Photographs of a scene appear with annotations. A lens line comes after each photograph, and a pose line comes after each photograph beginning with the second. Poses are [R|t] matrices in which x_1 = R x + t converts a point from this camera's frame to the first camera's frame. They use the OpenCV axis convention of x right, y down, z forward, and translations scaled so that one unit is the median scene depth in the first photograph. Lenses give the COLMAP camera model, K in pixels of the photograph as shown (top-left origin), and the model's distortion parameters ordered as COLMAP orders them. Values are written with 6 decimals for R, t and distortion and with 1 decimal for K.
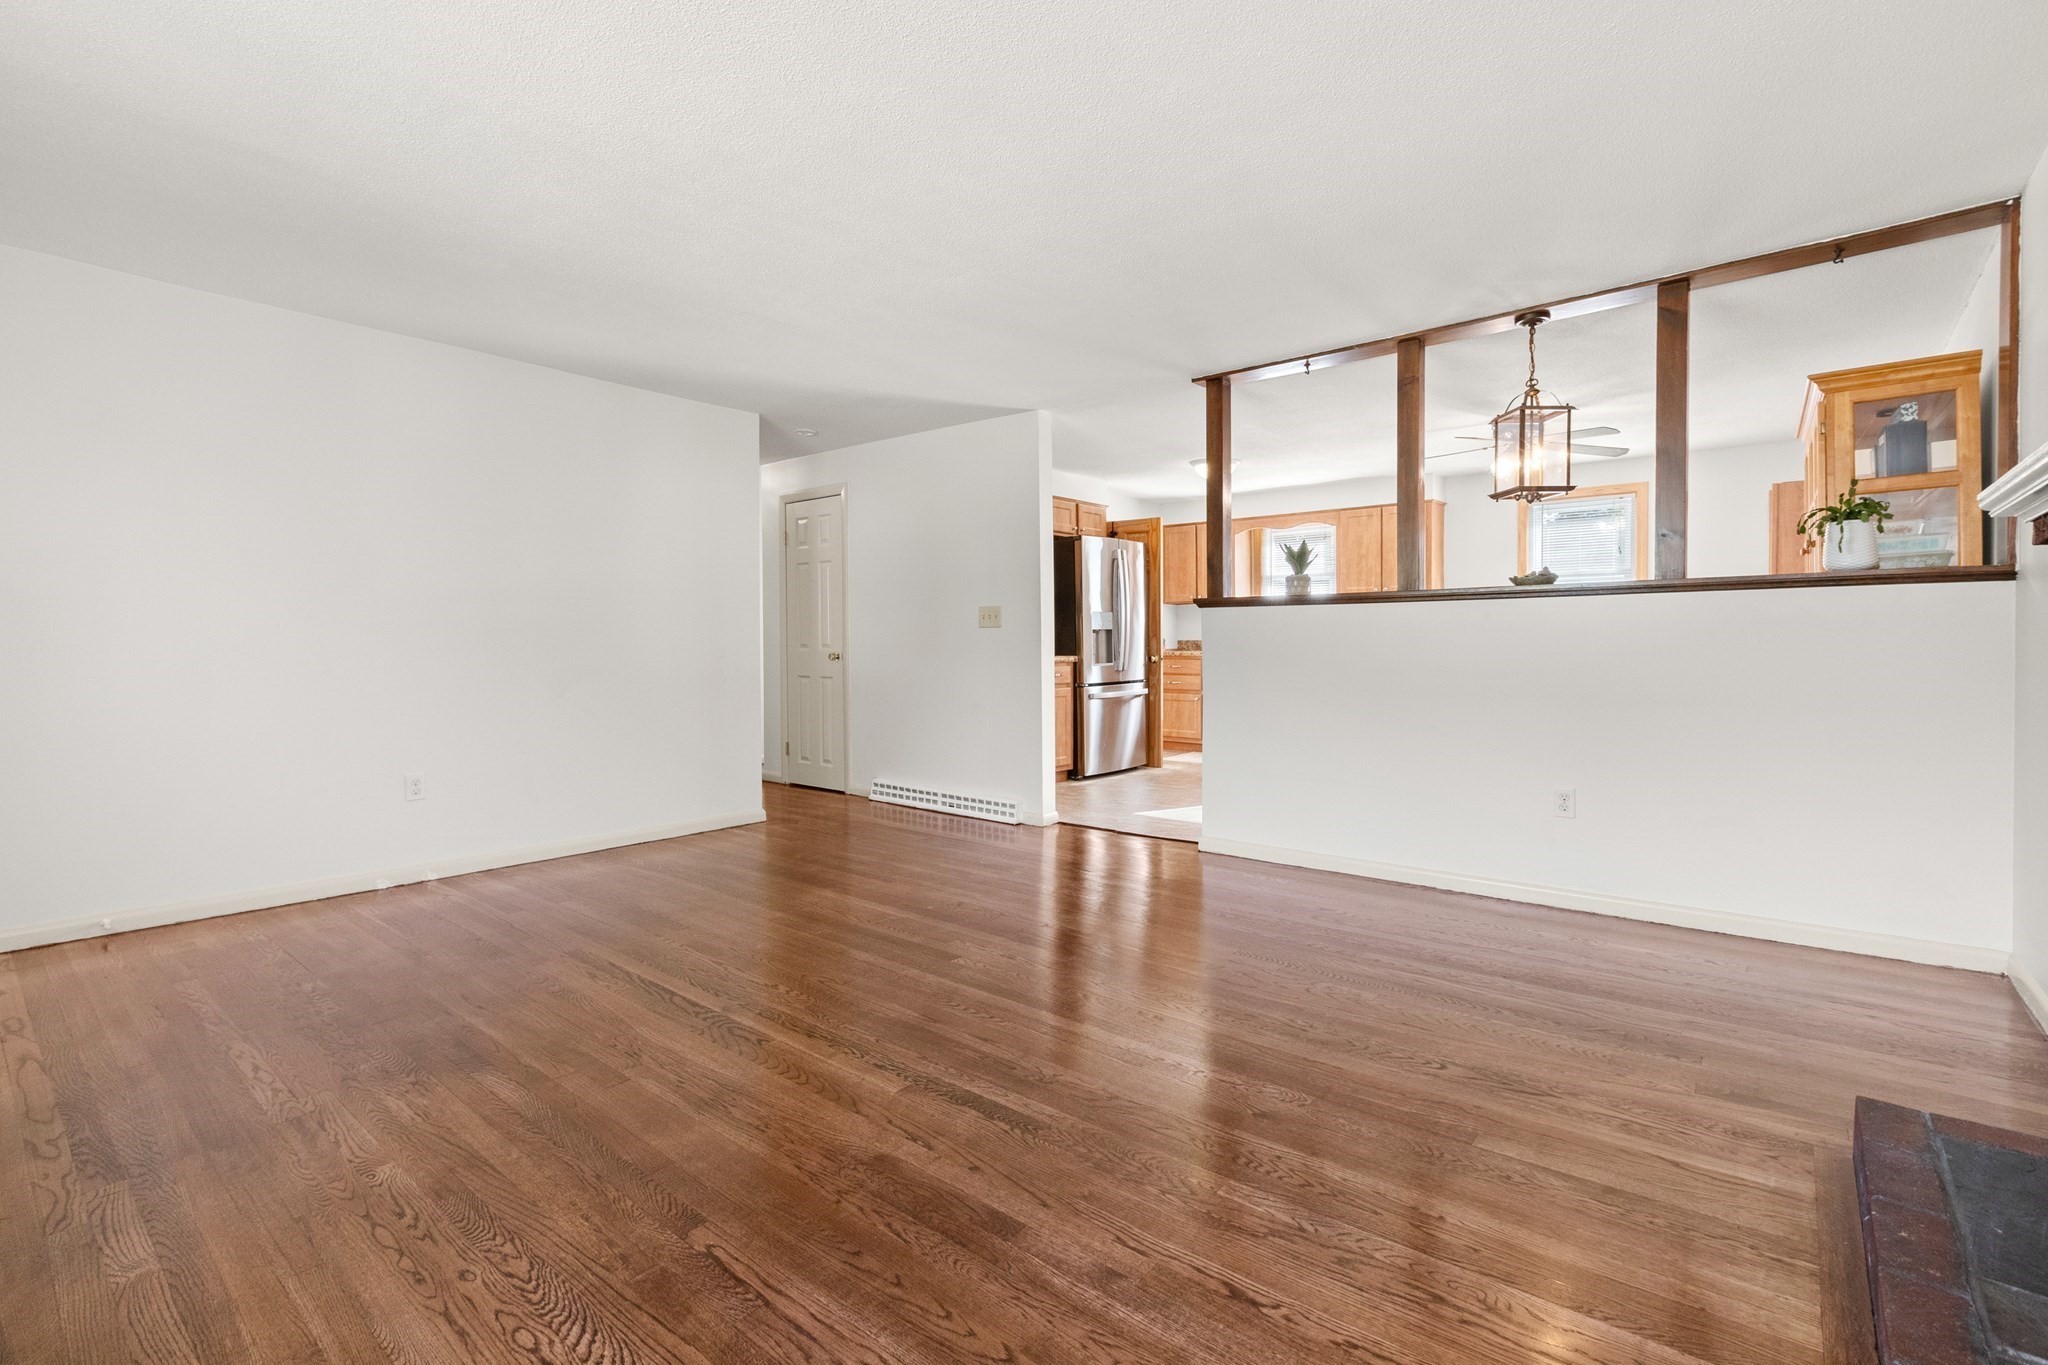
lens RADIAL K [[938.6, 0, 1052.0], [0, 938.6, 648.0], [0, 0, 1]] dist [-0.001705, -0.000148]
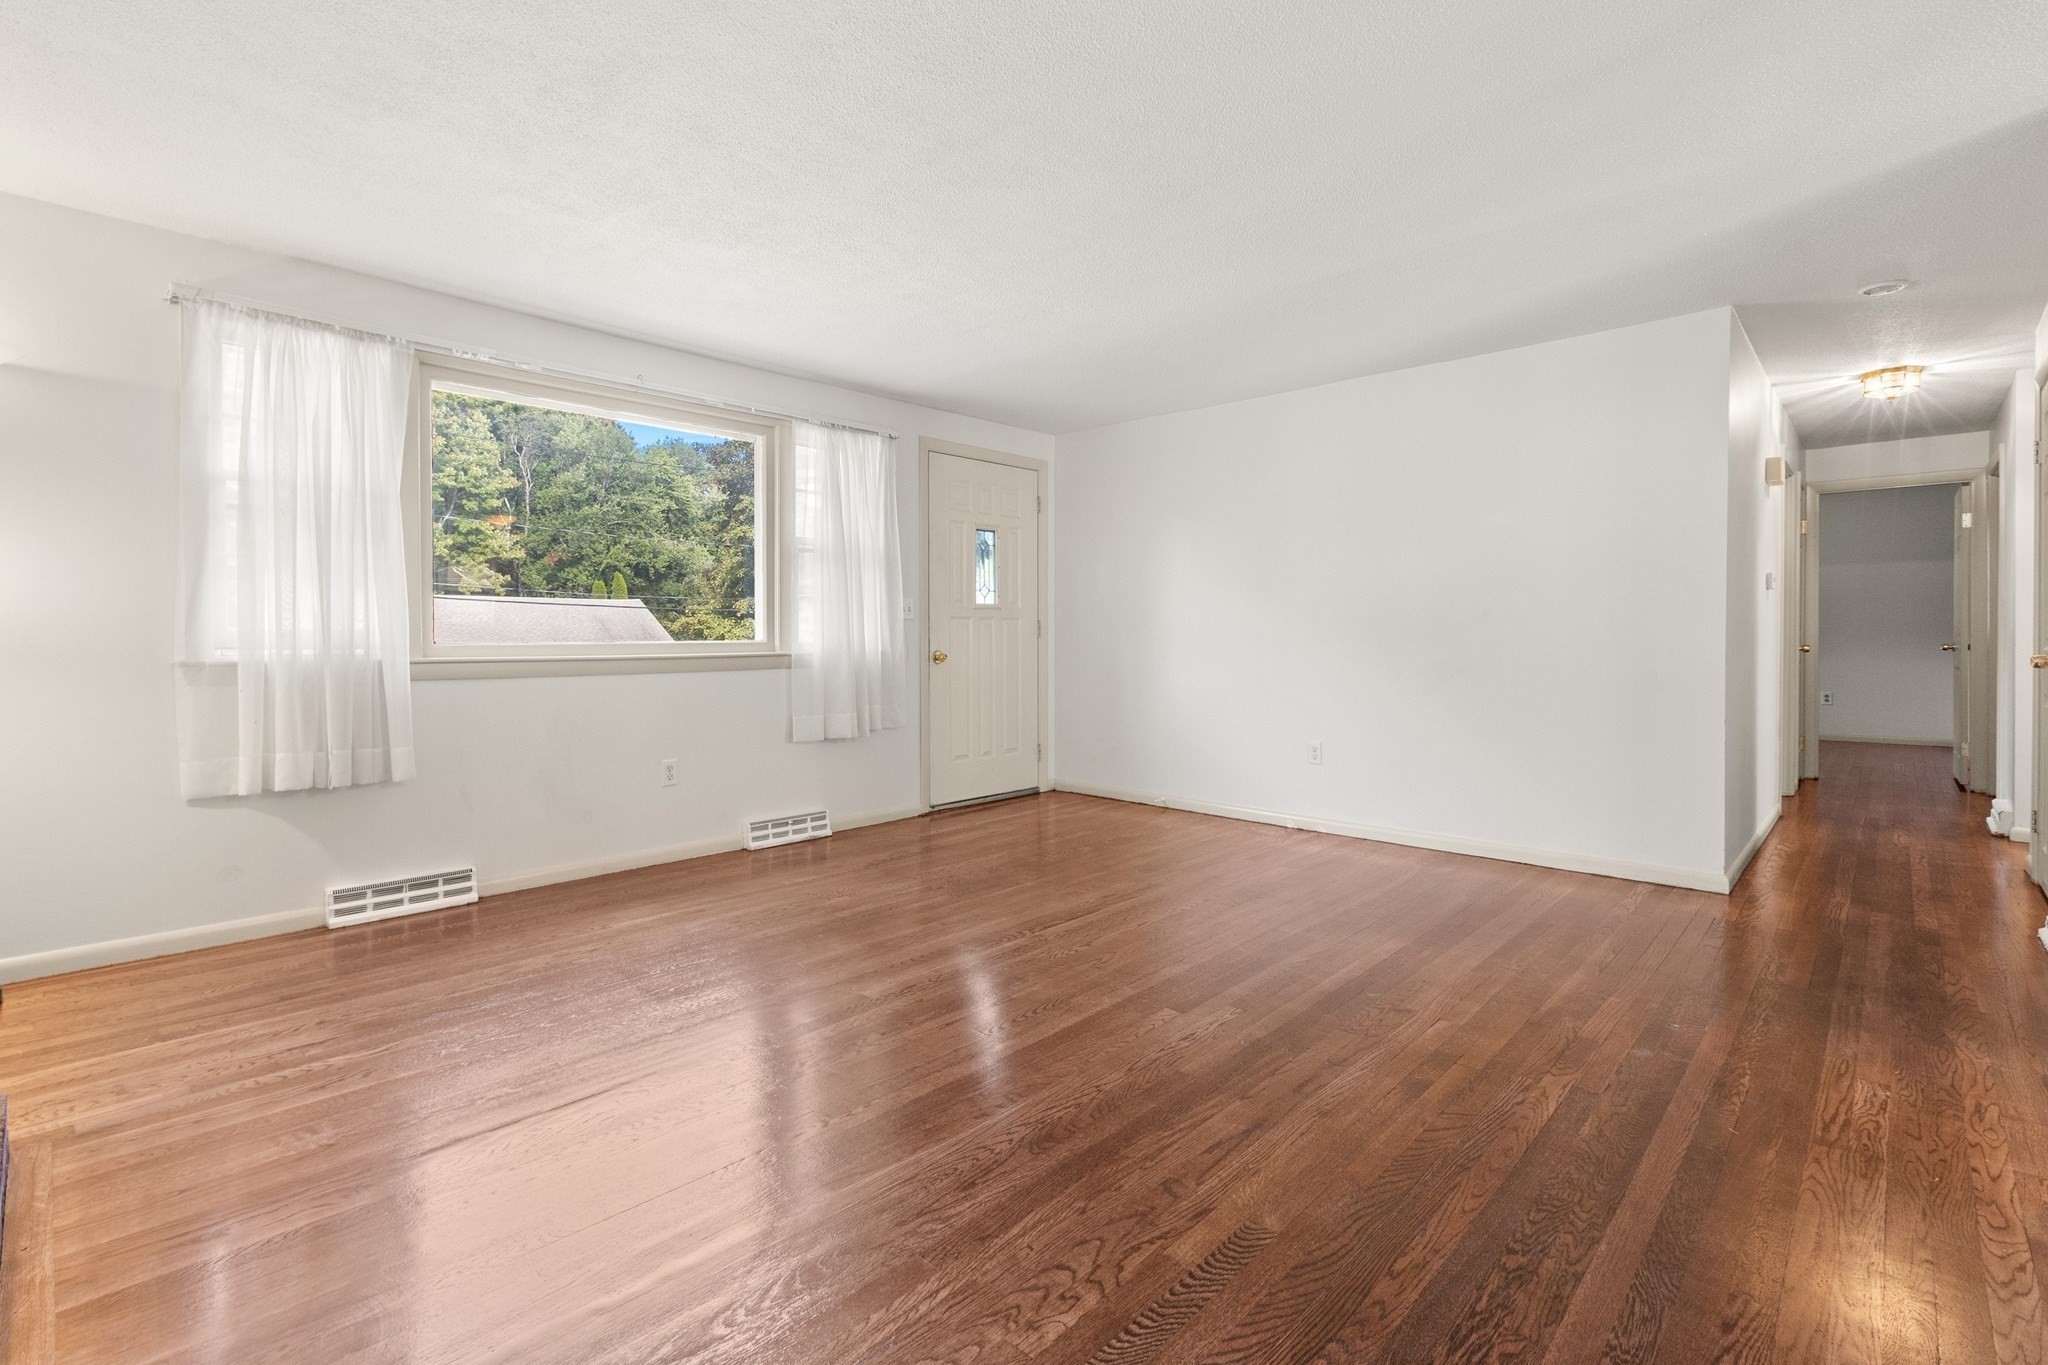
lens RADIAL K [[931.2, 0, 990.5], [0, 931.2, 634.6], [0, 0, 1]] dist [-0.000484, -0.000374]
pose [[-0.109849, -0.002436, -0.993945, 0.679090], [-0.002605, 0.999994, -0.002163, -0.002365], [0.993945, 0.002351, -0.109854, 0.844182]]
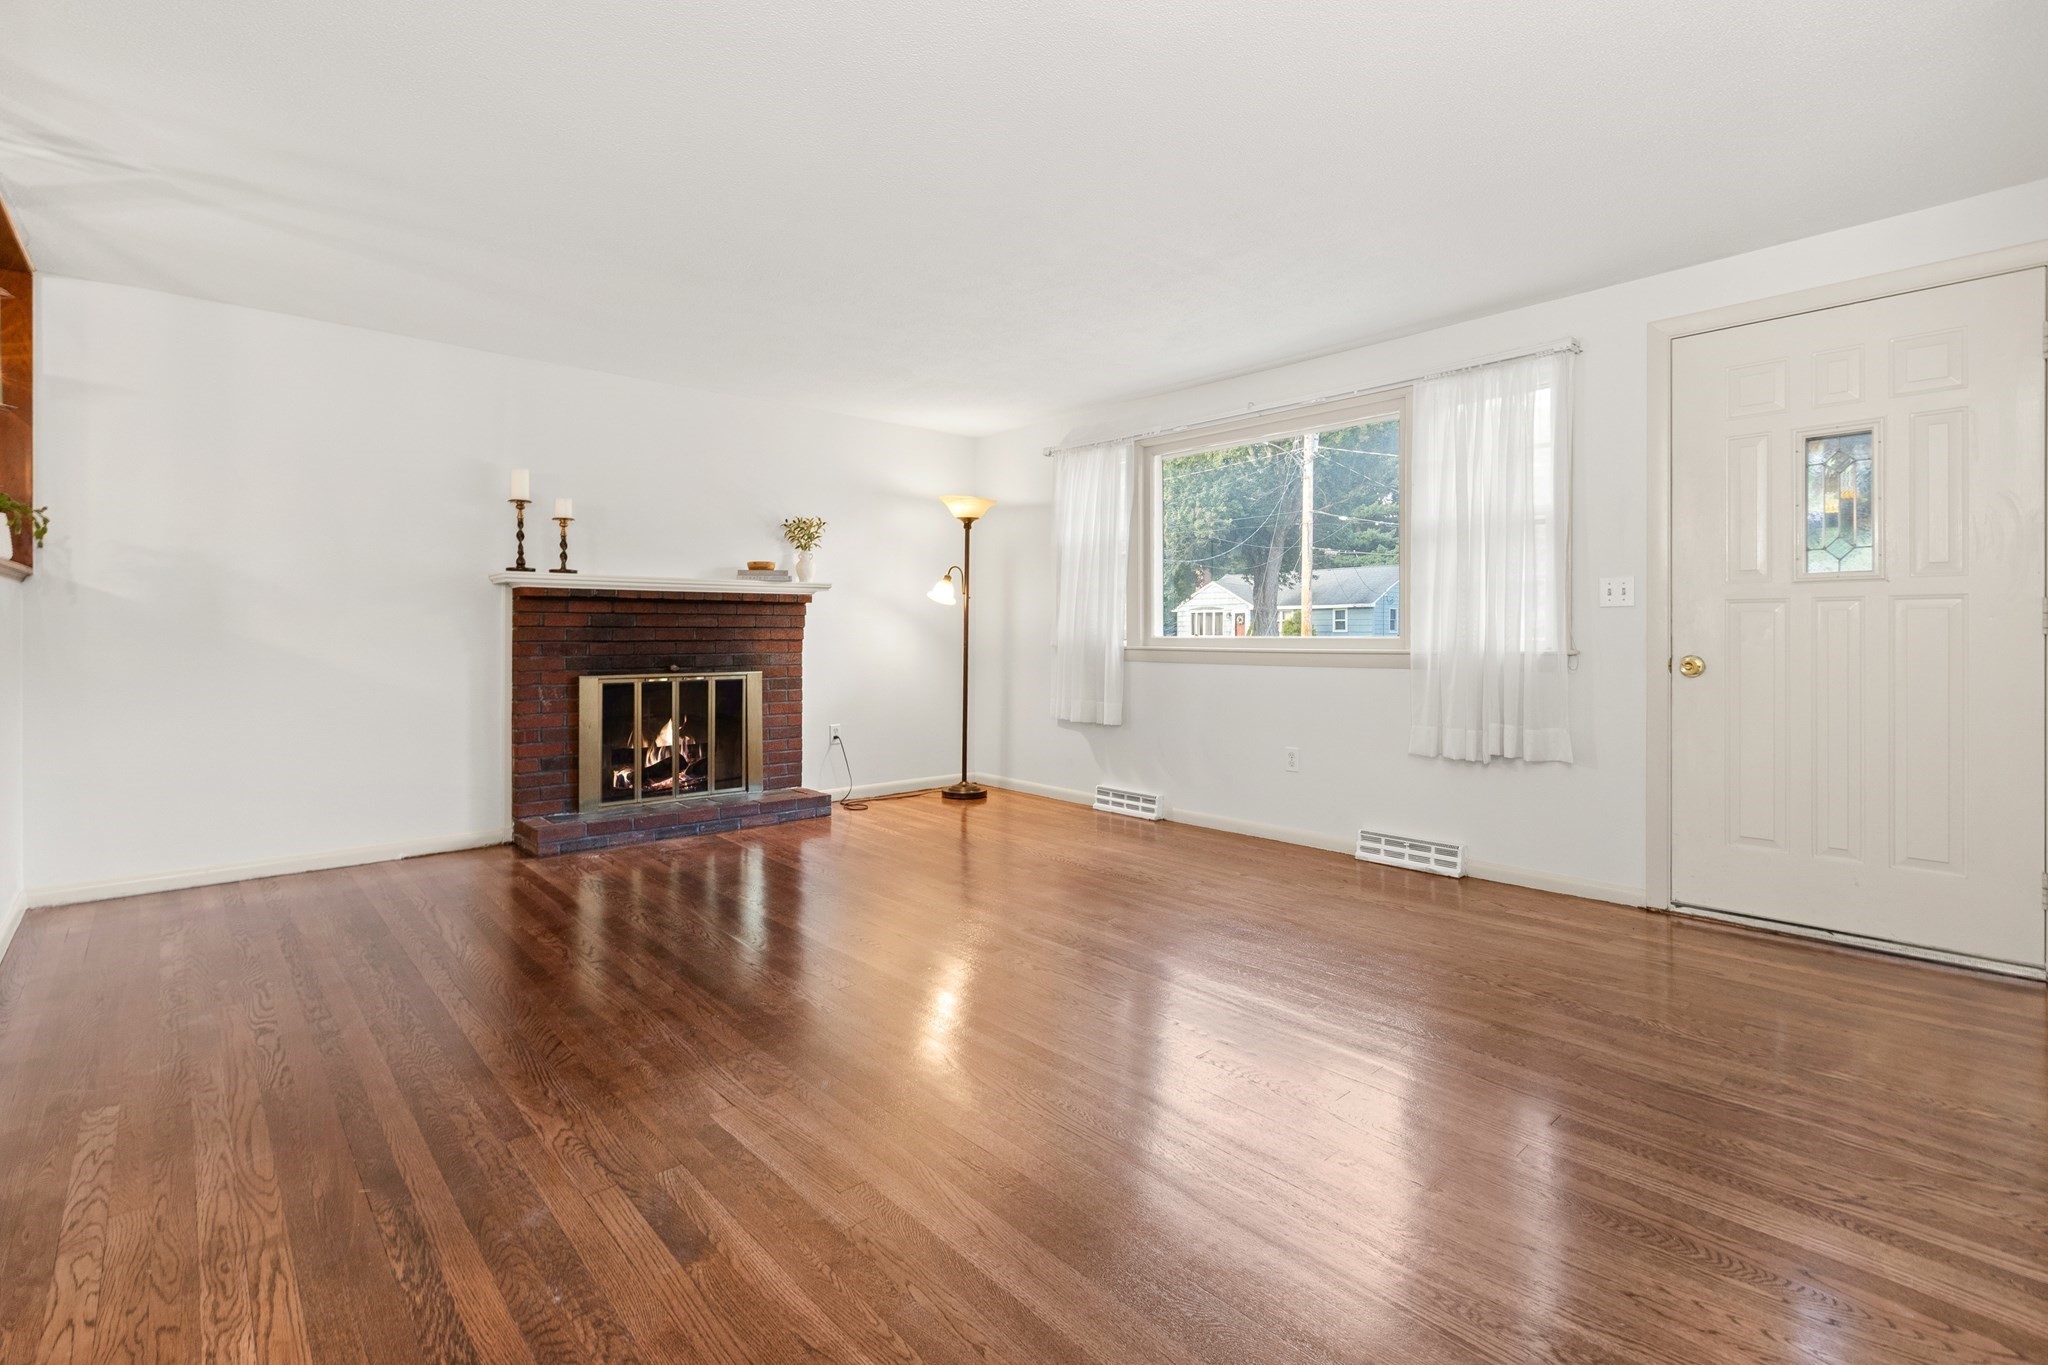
lens RADIAL K [[929.0, 0, 1028.1], [0, 929.0, 630.5], [0, 0, 1]] dist [0.001556, -0.000366]
pose [[-0.987185, 0.000940, 0.159577, -0.376611], [0.001190, 0.999998, 0.001467, -0.007203], [-0.159575, 0.001638, -0.987184, 1.677198]]
